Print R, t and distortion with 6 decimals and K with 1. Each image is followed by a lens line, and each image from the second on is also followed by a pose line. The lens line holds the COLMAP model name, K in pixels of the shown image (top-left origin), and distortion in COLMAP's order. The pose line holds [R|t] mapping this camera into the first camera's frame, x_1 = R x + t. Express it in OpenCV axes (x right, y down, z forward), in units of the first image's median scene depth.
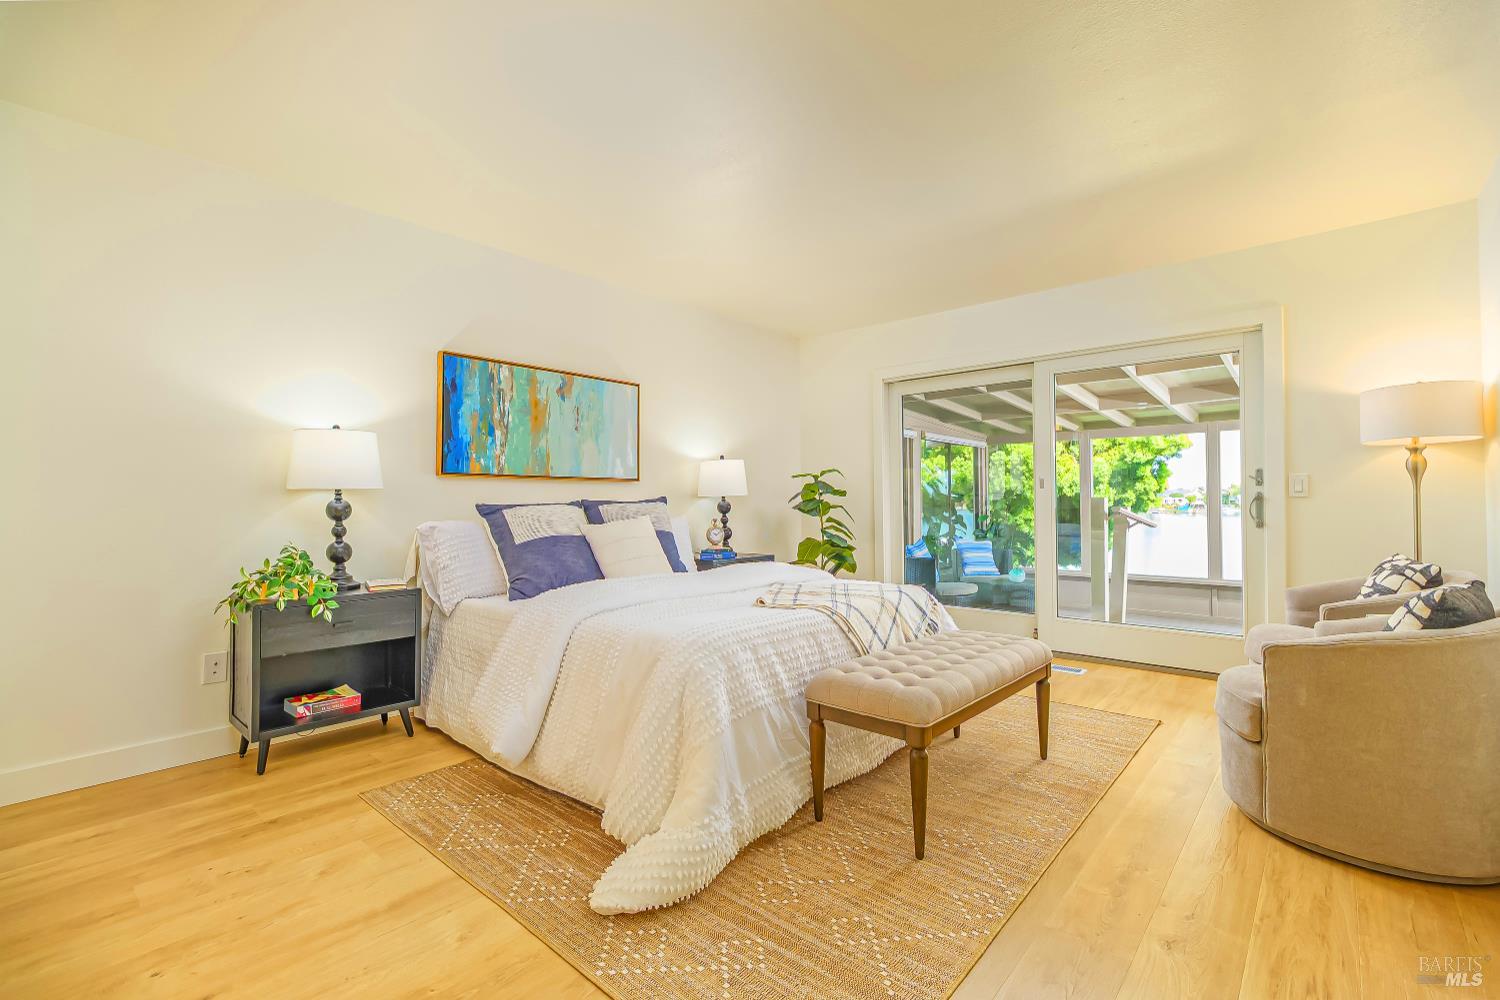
lens RADIAL K [[656.0, 0, 759.5], [0, 656.0, 503.8], [0, 0, 1]] dist [-0.002529, -0.000091]
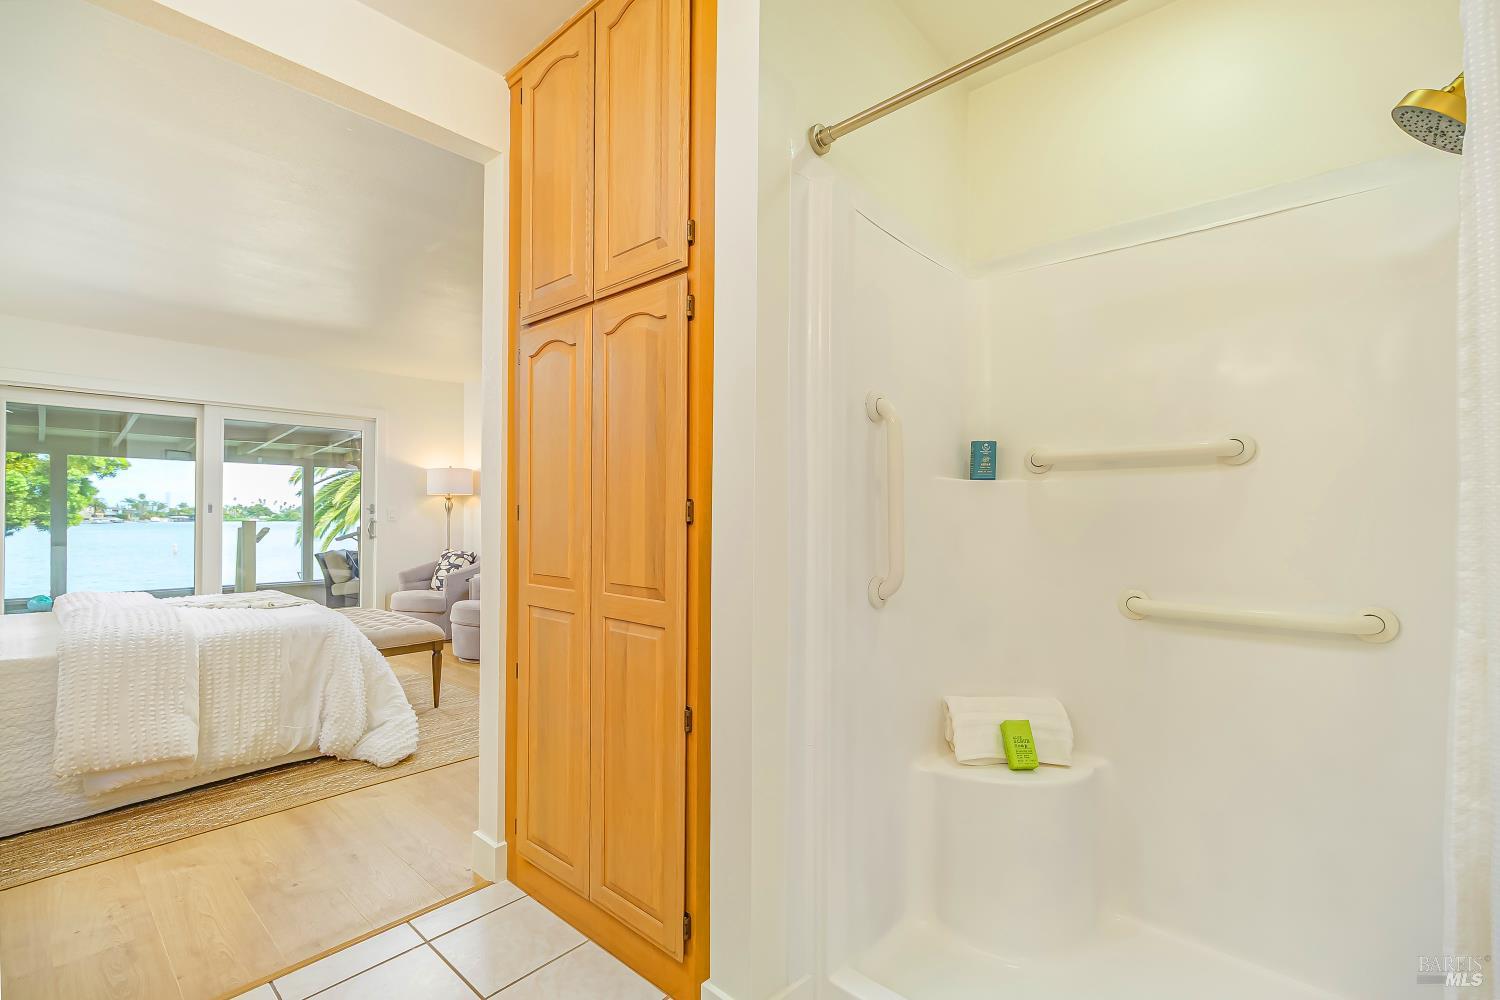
lens RADIAL K [[656.0, 0, 759.5], [0, 656.0, 503.8], [0, 0, 1]] dist [-0.002529, -0.000091]
pose [[0.000502, 0.023688, 0.999719, -1.052299], [-0.002353, 0.999717, -0.023687, -0.019527], [-0.999997, -0.002340, 0.000558, 0.014514]]
